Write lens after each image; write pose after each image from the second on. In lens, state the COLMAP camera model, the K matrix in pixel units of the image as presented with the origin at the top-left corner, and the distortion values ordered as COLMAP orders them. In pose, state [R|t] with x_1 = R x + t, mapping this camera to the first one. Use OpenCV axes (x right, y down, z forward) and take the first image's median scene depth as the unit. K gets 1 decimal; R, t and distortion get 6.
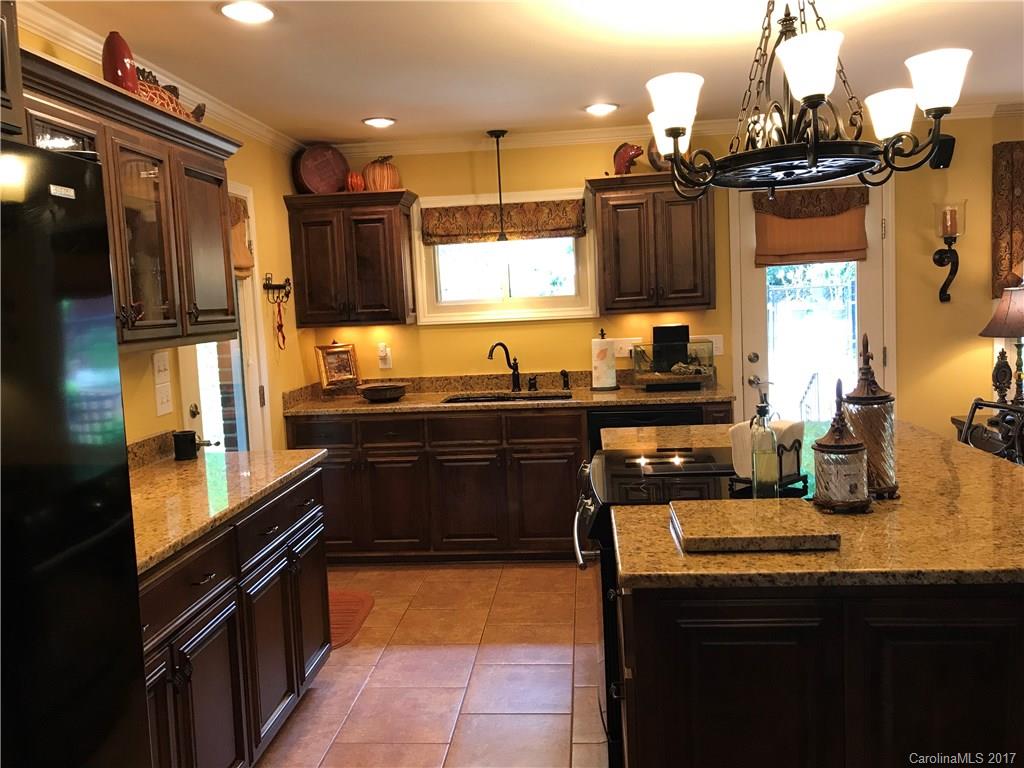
lens RADIAL K [[876.1, 0, 510.4], [0, 876.1, 378.1], [0, 0, 1]] dist [0.138094, -0.176802]
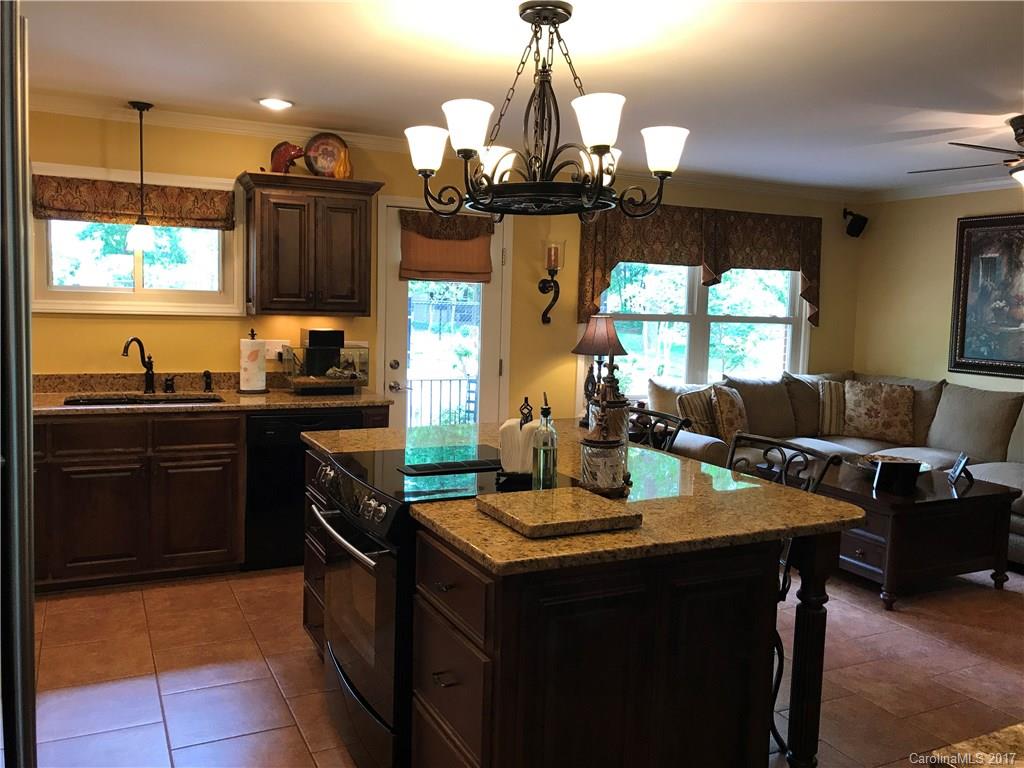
lens RADIAL K [[876.1, 0, 510.4], [0, 876.1, 378.1], [0, 0, 1]] dist [0.138094, -0.176802]
pose [[0.854423, 0.025007, 0.518976, -0.162209], [-0.021448, 0.999687, -0.012858, 0.003897], [-0.519135, -0.000145, 0.854692, 0.027507]]
